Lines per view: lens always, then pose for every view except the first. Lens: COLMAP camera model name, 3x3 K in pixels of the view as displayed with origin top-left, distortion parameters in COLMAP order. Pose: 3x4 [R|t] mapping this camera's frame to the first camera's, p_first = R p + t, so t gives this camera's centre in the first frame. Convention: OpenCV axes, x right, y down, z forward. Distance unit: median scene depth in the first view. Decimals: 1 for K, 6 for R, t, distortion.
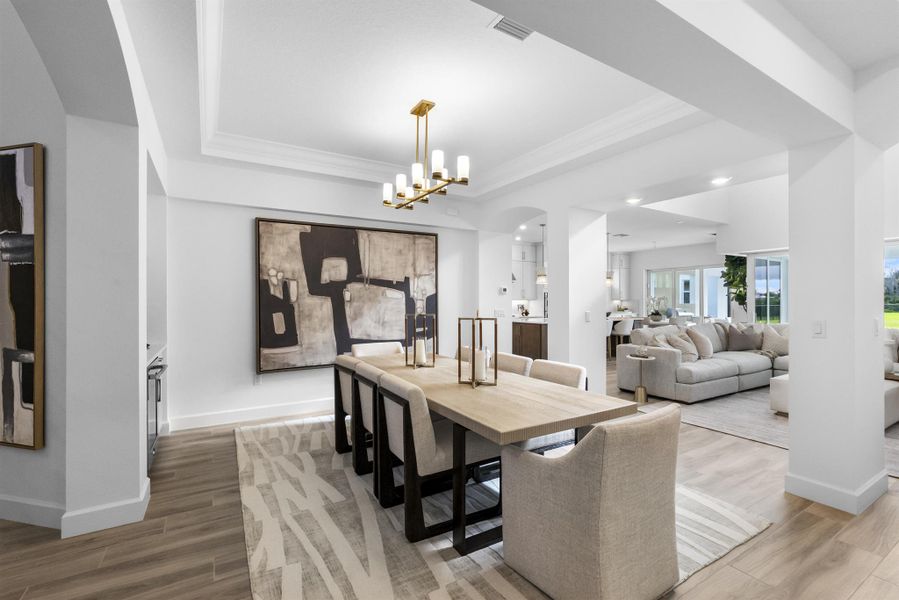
lens RADIAL K [[426.4, 0, 451.7], [0, 426.4, 298.7], [0, 0, 1]] dist [-0.001467, -0.000168]
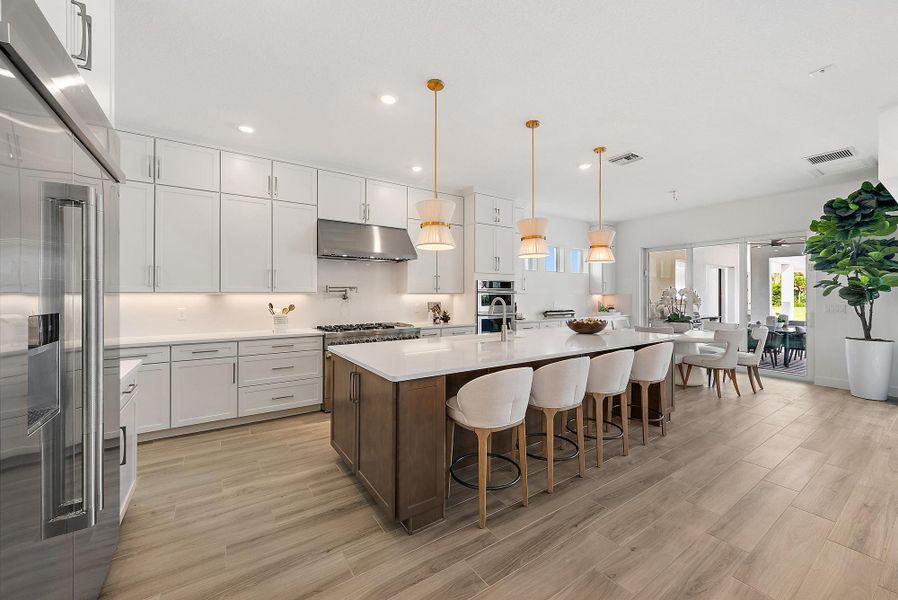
lens RADIAL K [[352.9, 0, 454.4], [0, 352.9, 290.8], [0, 0, 1]] dist [-0.000884, 0.000284]
pose [[0.999663, 0.002644, 0.025811, 0.194432], [-0.002497, 0.999980, -0.005744, 0.001003], [-0.025826, 0.005677, 0.999650, 0.589145]]
